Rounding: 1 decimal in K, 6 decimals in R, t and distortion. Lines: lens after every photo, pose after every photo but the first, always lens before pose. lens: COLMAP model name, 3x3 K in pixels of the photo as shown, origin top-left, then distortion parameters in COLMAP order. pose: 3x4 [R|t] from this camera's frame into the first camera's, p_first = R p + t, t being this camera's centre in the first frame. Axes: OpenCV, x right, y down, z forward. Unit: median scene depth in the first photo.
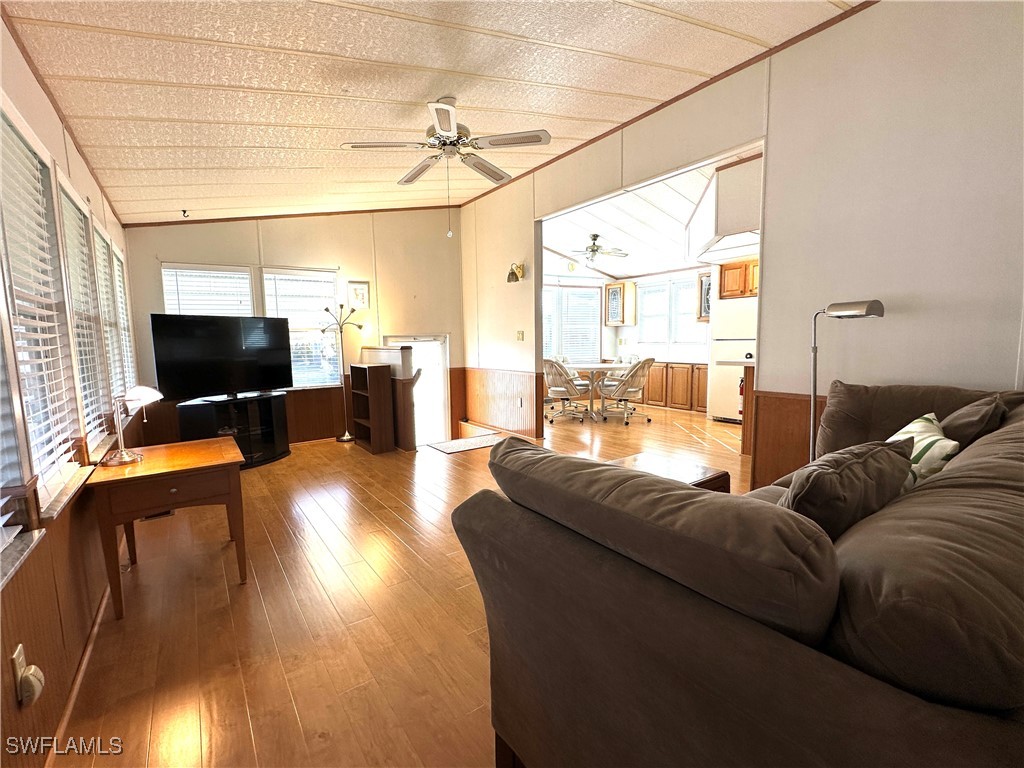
lens RADIAL K [[456.7, 0, 511.3], [0, 456.7, 386.7], [0, 0, 1]] dist [-0.002863, -0.000286]
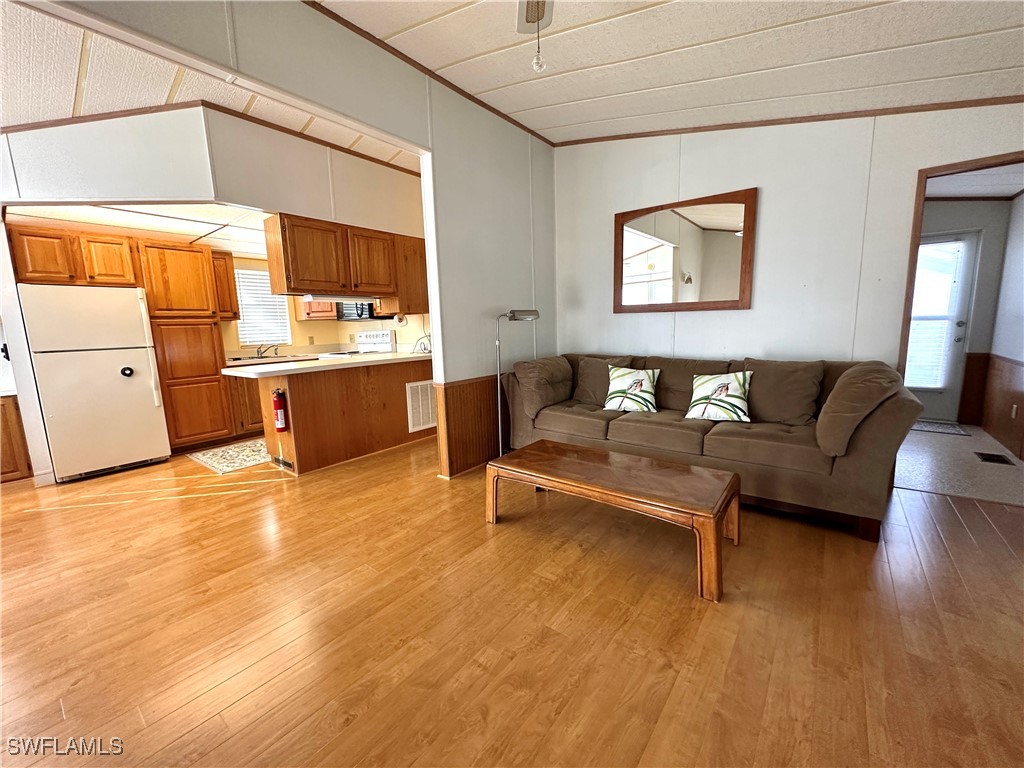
lens RADIAL K [[410.8, 0, 510.5], [0, 410.8, 385.0], [0, 0, 1]] dist [-0.004405, 0.000901]
pose [[-0.280109, -0.112884, 0.953308, -0.254543], [0.135073, 0.978548, 0.155561, -0.065812], [-0.950418, 0.172340, -0.258853, 0.606929]]
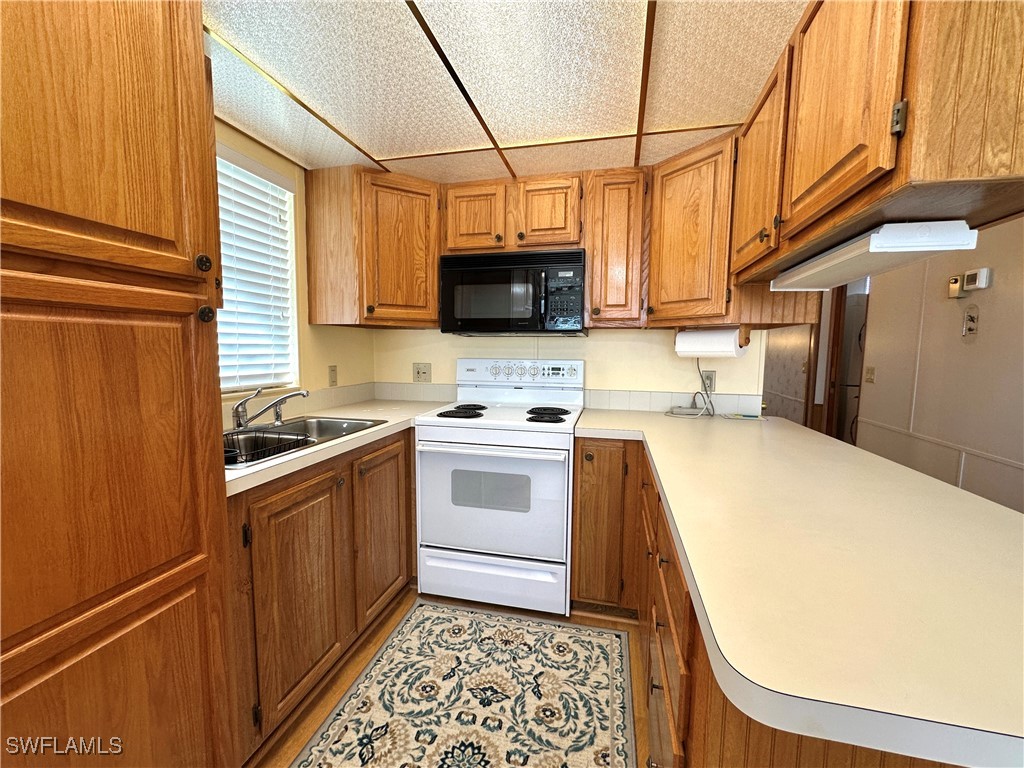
lens RADIAL K [[422.7, 0, 510.8], [0, 422.7, 385.9], [0, 0, 1]] dist [-0.006561, 0.001707]
pose [[-0.653104, -0.063126, 0.754633, 0.422106], [0.072822, 0.986666, 0.145560, -0.119970], [-0.753759, 0.150020, -0.639798, 0.927374]]
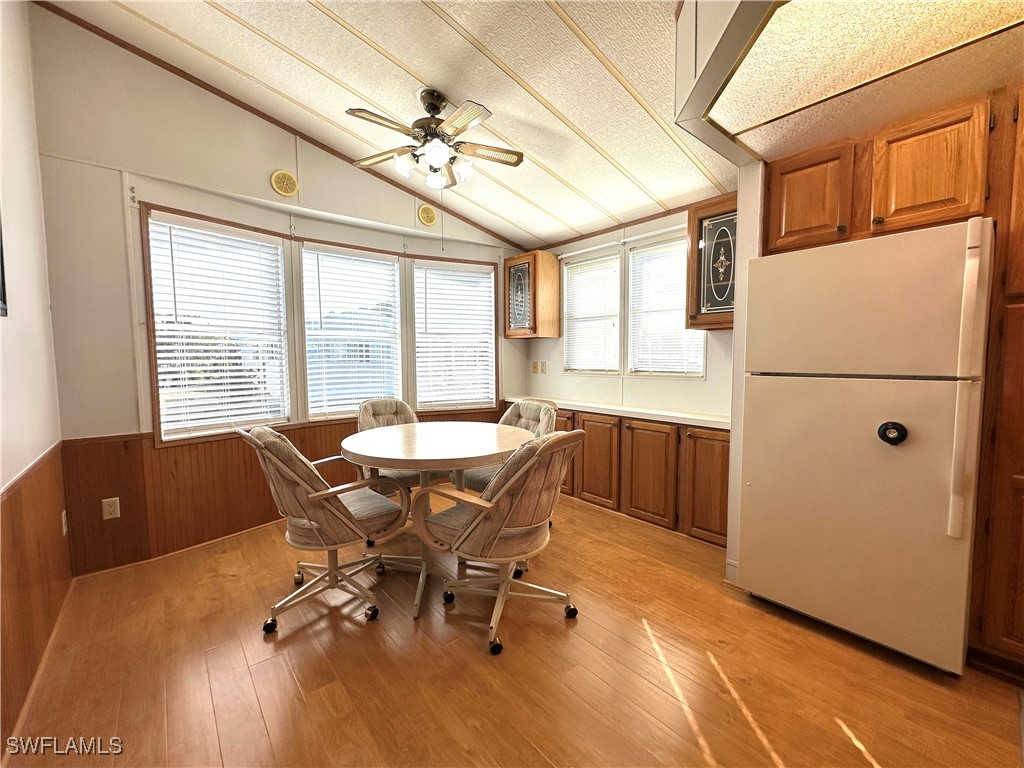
lens RADIAL K [[422.7, 0, 510.8], [0, 422.7, 385.9], [0, 0, 1]] dist [-0.006561, 0.001707]
pose [[0.996665, 0.002042, 0.081580, 0.253117], [0.000749, 0.999416, -0.034163, -0.088858], [-0.081603, 0.034110, 0.996081, 0.751767]]
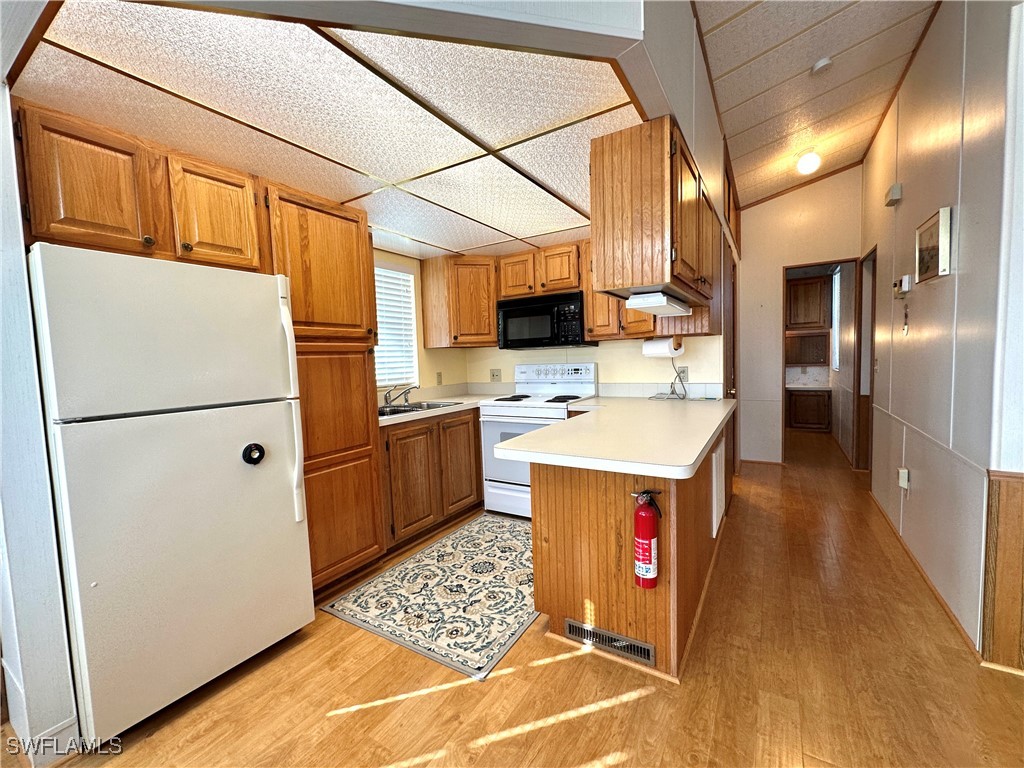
lens RADIAL K [[422.7, 0, 510.8], [0, 422.7, 385.9], [0, 0, 1]] dist [-0.006561, 0.001707]
pose [[-0.386665, -0.035399, 0.921541, 0.179434], [0.132270, 0.986803, 0.093404, -0.118775], [-0.912686, 0.158009, -0.376880, 0.944741]]
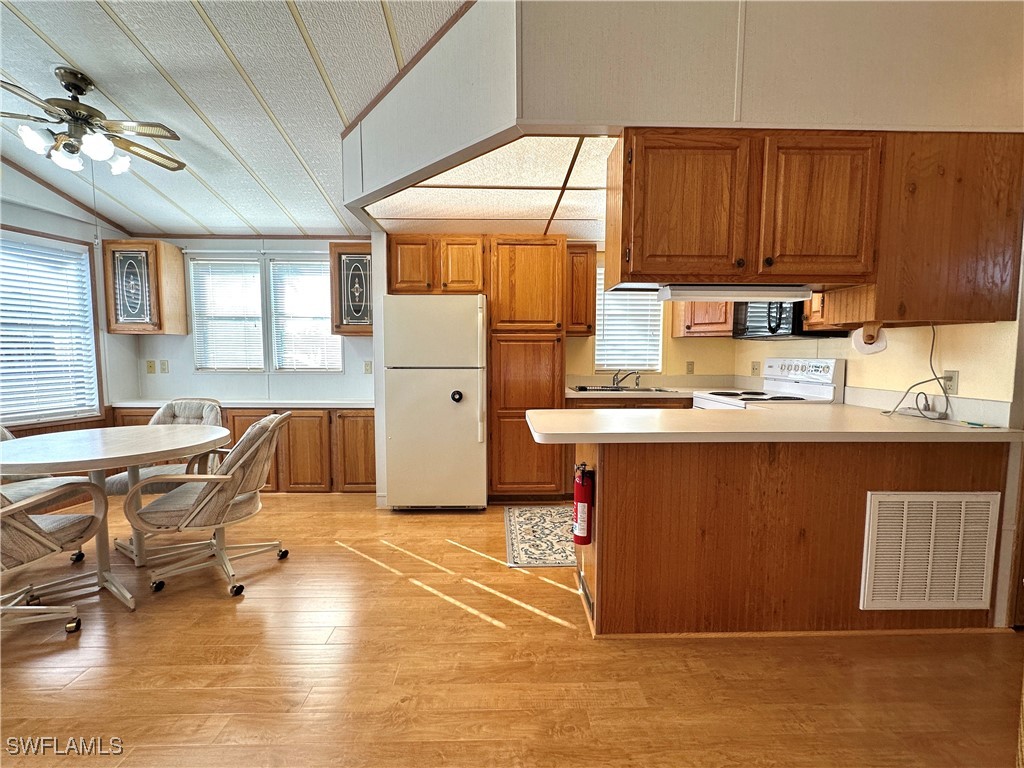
lens RADIAL K [[456.7, 0, 511.3], [0, 456.7, 386.7], [0, 0, 1]] dist [-0.002863, -0.000286]
pose [[0.558301, -0.049637, 0.828152, 0.077491], [0.074360, 0.997185, 0.009638, -0.079985], [-0.826299, 0.056200, 0.560420, 0.618627]]
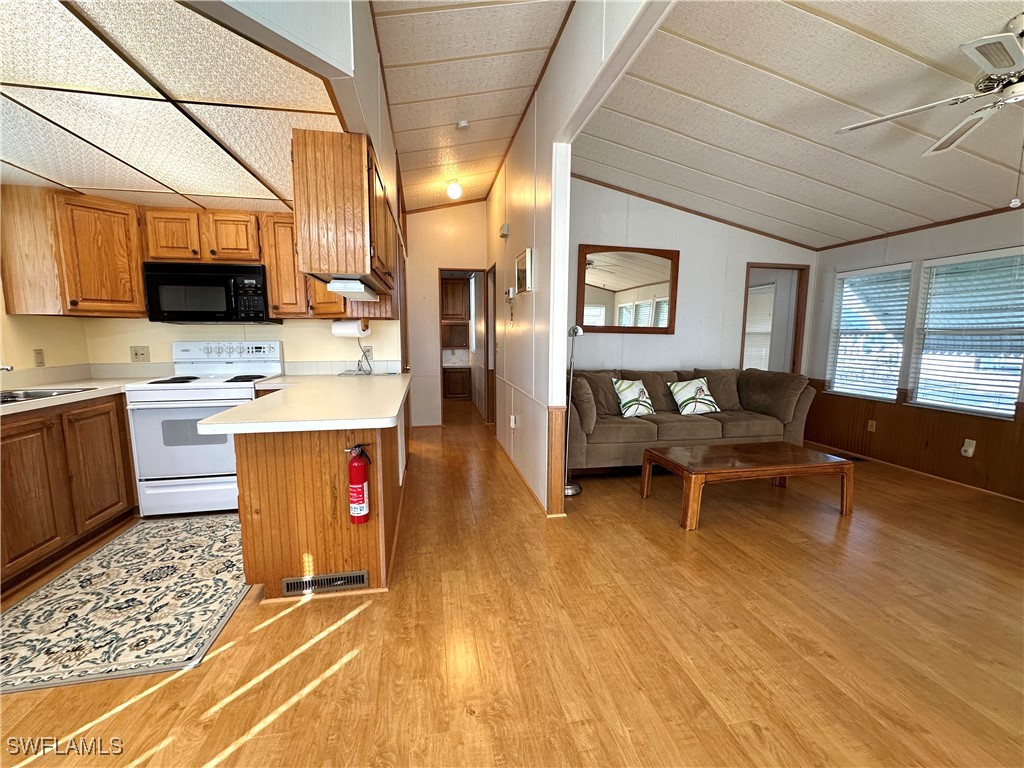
lens RADIAL K [[422.7, 0, 510.8], [0, 422.7, 385.9], [0, 0, 1]] dist [-0.006561, 0.001707]
pose [[-0.911671, -0.037786, 0.409179, 0.150986], [0.051452, 0.977430, 0.204900, -0.122007], [-0.407686, 0.207854, -0.889150, 1.009166]]
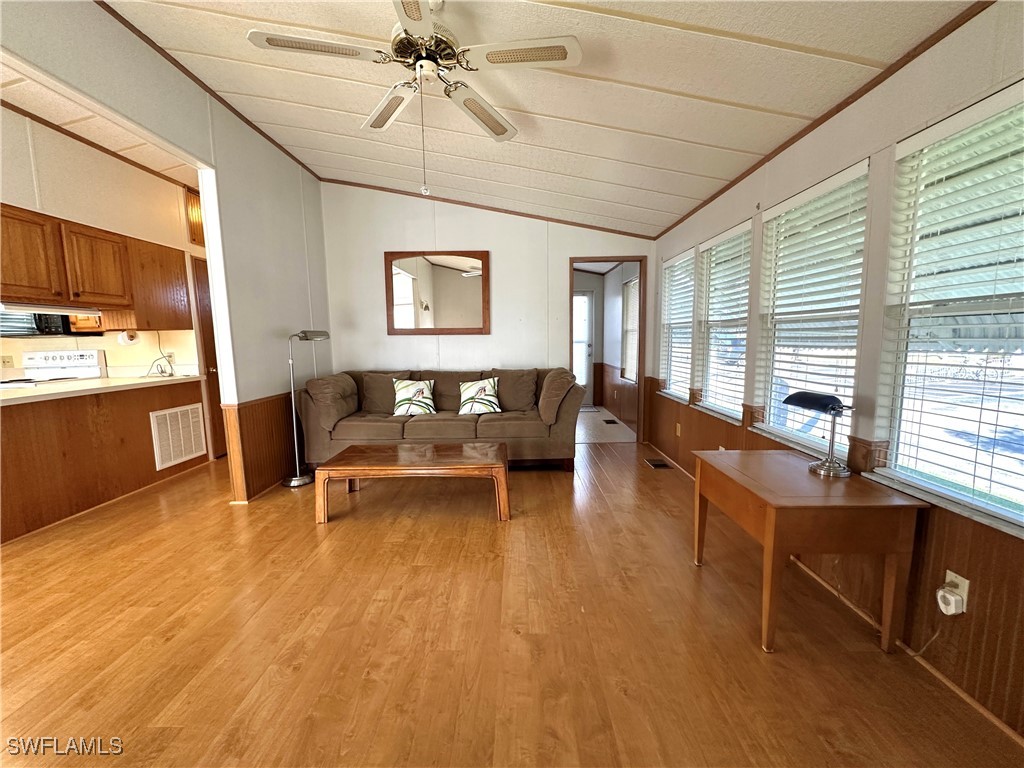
lens RADIAL K [[410.8, 0, 510.5], [0, 410.8, 385.0], [0, 0, 1]] dist [-0.004405, 0.000901]
pose [[-0.806436, -0.034523, 0.590313, -0.304854], [0.093924, 0.978142, 0.185516, -0.083907], [-0.583815, 0.205051, -0.785566, 0.754313]]
